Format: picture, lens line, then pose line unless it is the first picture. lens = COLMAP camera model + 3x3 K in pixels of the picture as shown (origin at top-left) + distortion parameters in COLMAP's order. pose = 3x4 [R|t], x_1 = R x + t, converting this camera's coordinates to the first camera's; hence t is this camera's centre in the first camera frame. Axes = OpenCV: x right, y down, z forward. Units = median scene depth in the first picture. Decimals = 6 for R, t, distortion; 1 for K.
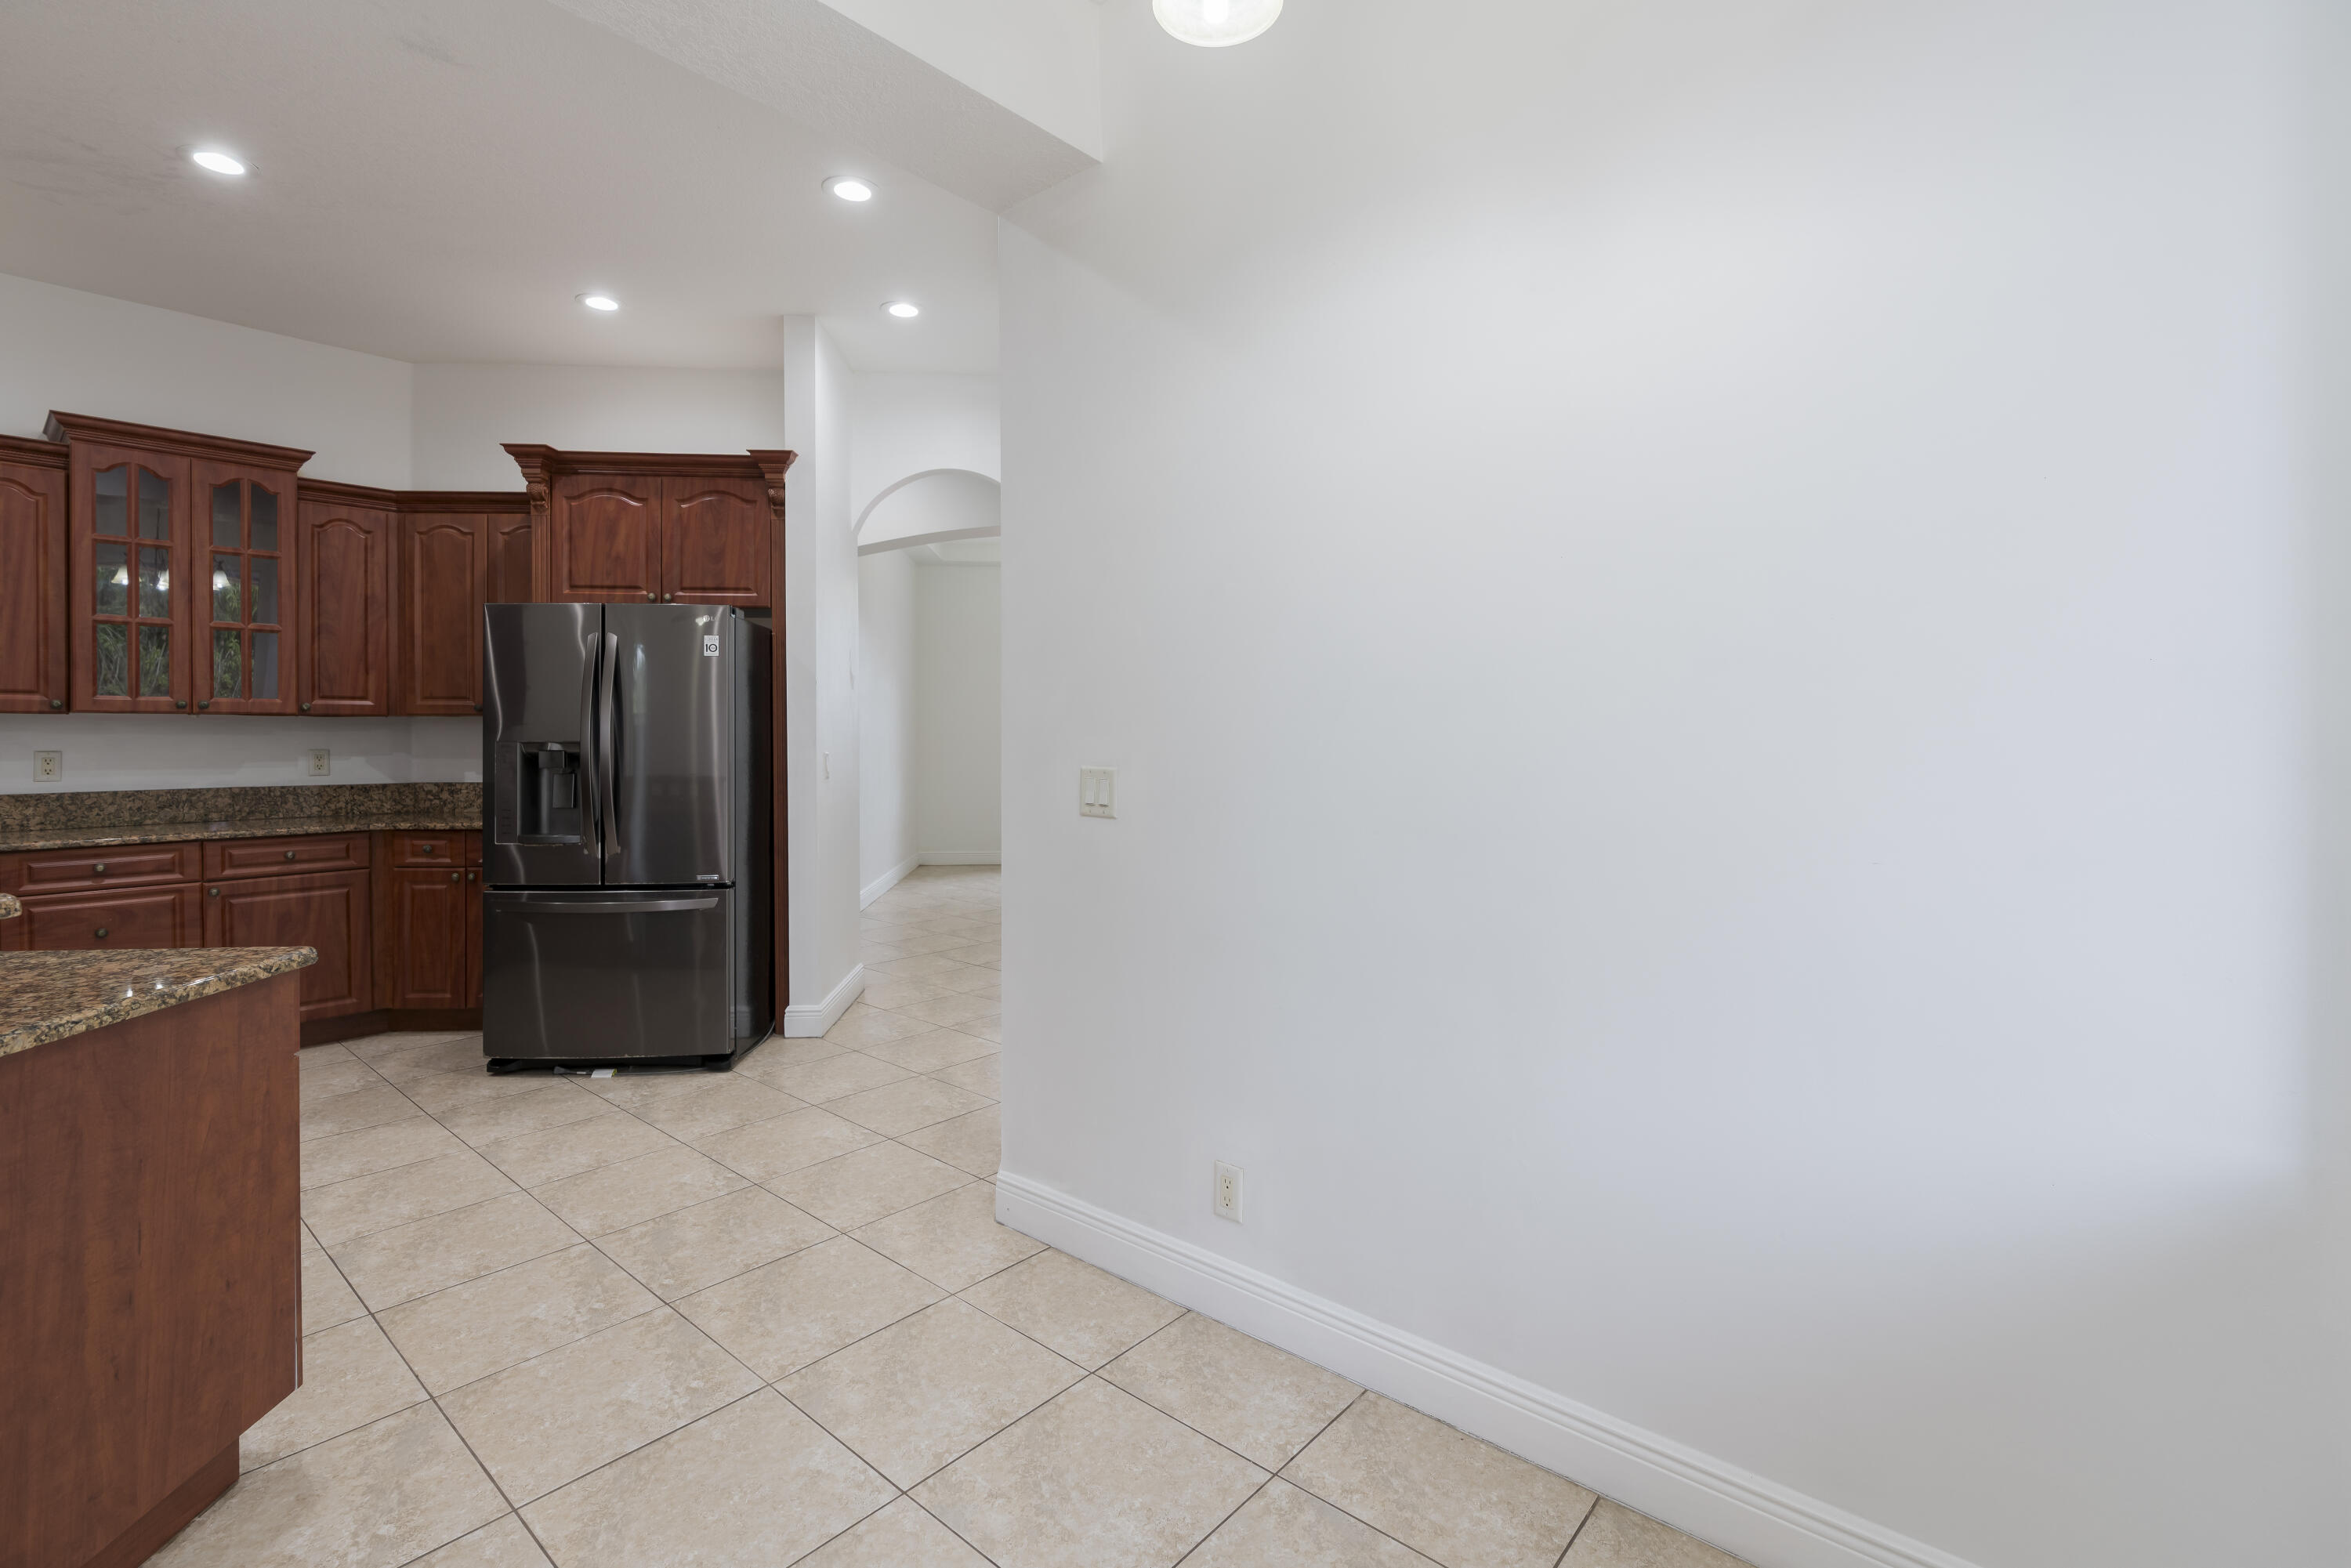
lens RADIAL K [[1071.3, 0, 1169.3], [0, 1071.3, 738.7], [0, 0, 1]] dist [-0.014024, 0.006606]
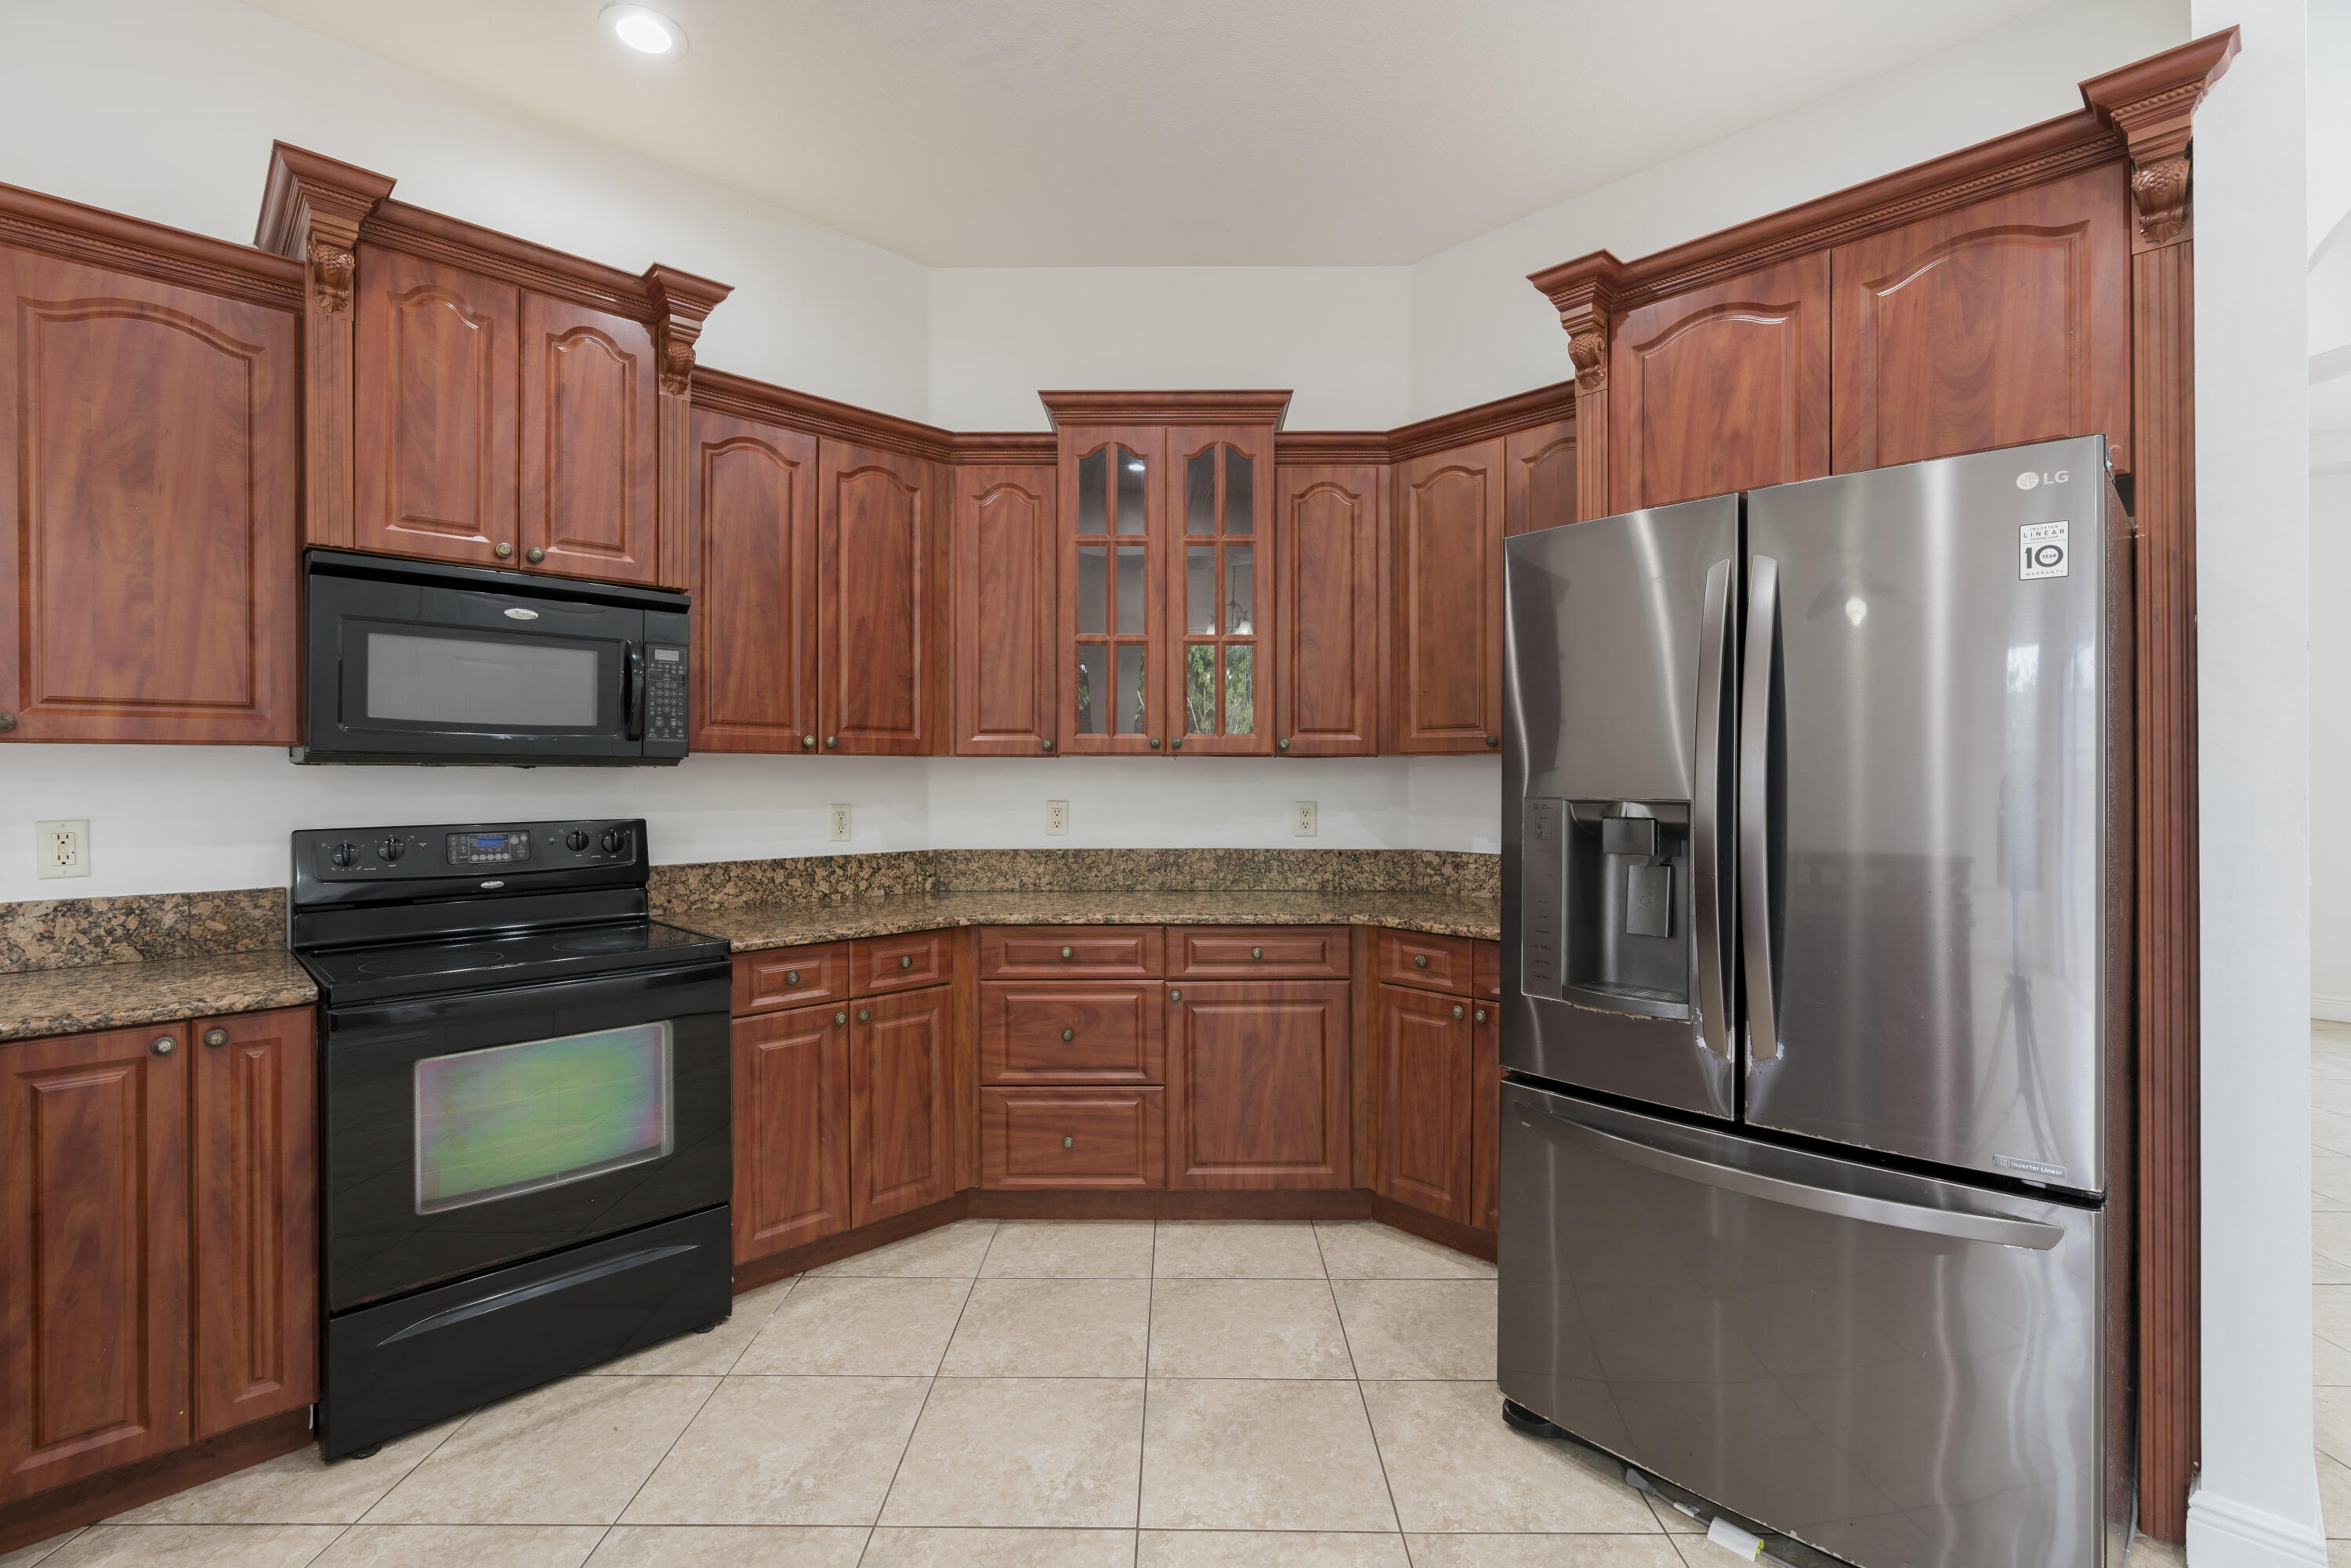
lens RADIAL K [[1054.0, 0, 1172.8], [0, 1054.0, 778.7], [0, 0, 1]] dist [-0.015968, 0.007087]
pose [[0.649834, 0.001211, -0.760075, -0.311676], [-0.004968, 0.999984, -0.002655, -0.003992], [0.760060, 0.005501, 0.649830, 0.473706]]
